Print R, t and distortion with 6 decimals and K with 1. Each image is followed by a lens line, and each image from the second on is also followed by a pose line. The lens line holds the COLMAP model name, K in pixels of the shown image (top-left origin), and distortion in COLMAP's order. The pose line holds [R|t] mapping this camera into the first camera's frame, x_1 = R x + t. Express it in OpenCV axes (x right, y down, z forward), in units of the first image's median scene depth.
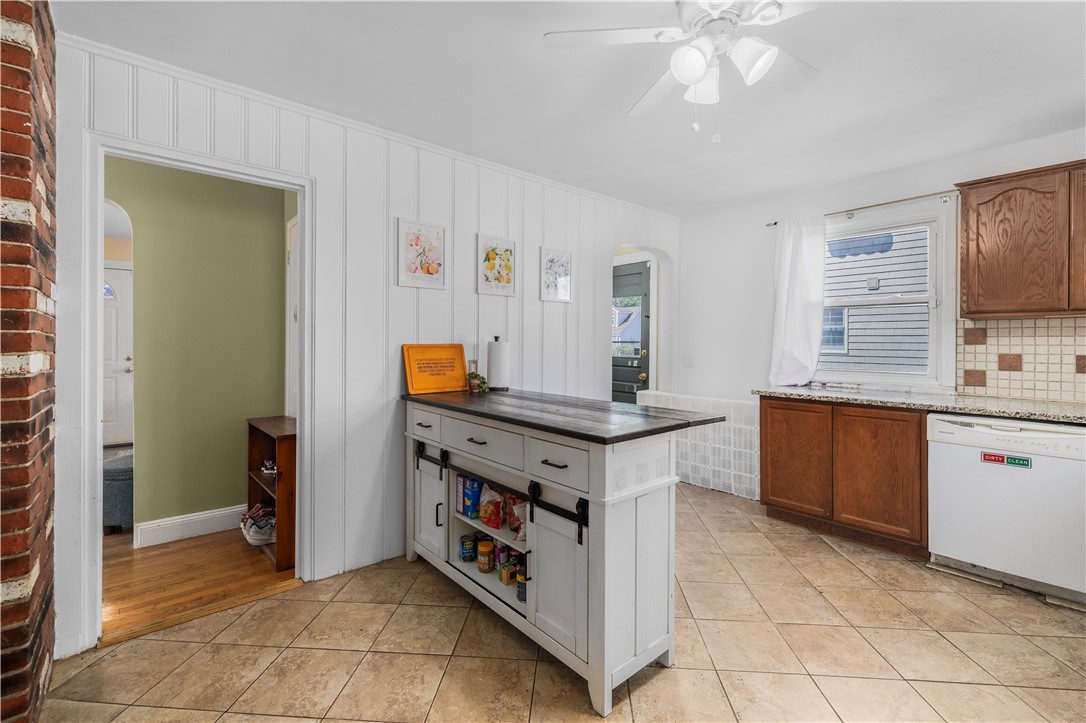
lens RADIAL K [[476.9, 0, 538.9], [0, 476.9, 343.7], [0, 0, 1]] dist [-0.000511, 0.000213]
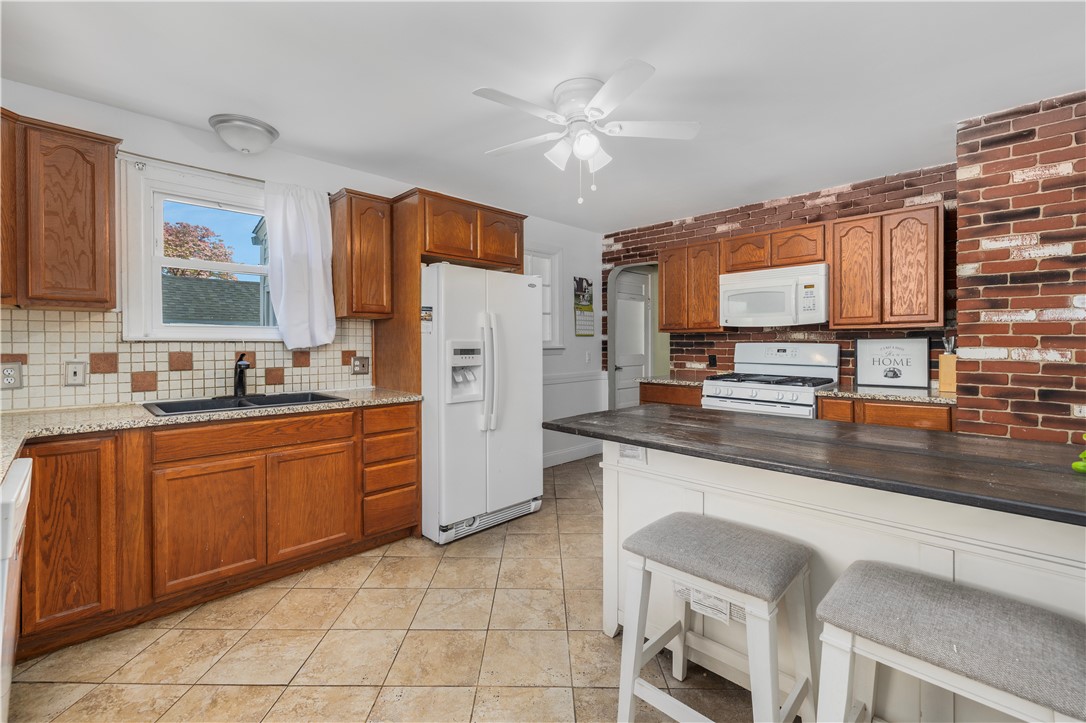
lens RADIAL K [[468.9, 0, 535.1], [0, 468.9, 350.1], [0, 0, 1]] dist [-0.000264, 0.000495]
pose [[-0.997779, -0.002777, -0.066552, 0.331661], [-0.003583, 0.999922, 0.011992, 0.003586], [0.066513, 0.012204, -0.997711, 1.336758]]
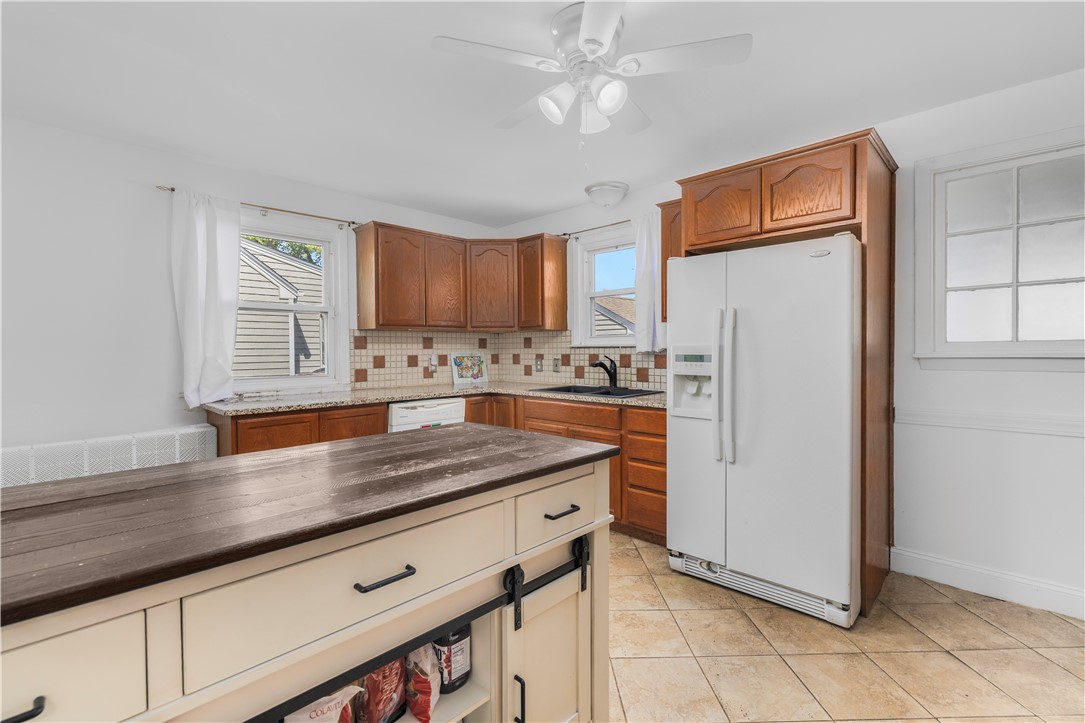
lens RADIAL K [[478.7, 0, 542.5], [0, 478.7, 361.5], [0, 0, 1]] dist [0.000519, 0.000275]
pose [[-0.104790, -0.031024, 0.994010, -0.424809], [0.005330, 0.999481, 0.031757, -0.003110], [-0.994480, 0.008626, -0.104570, 0.675329]]
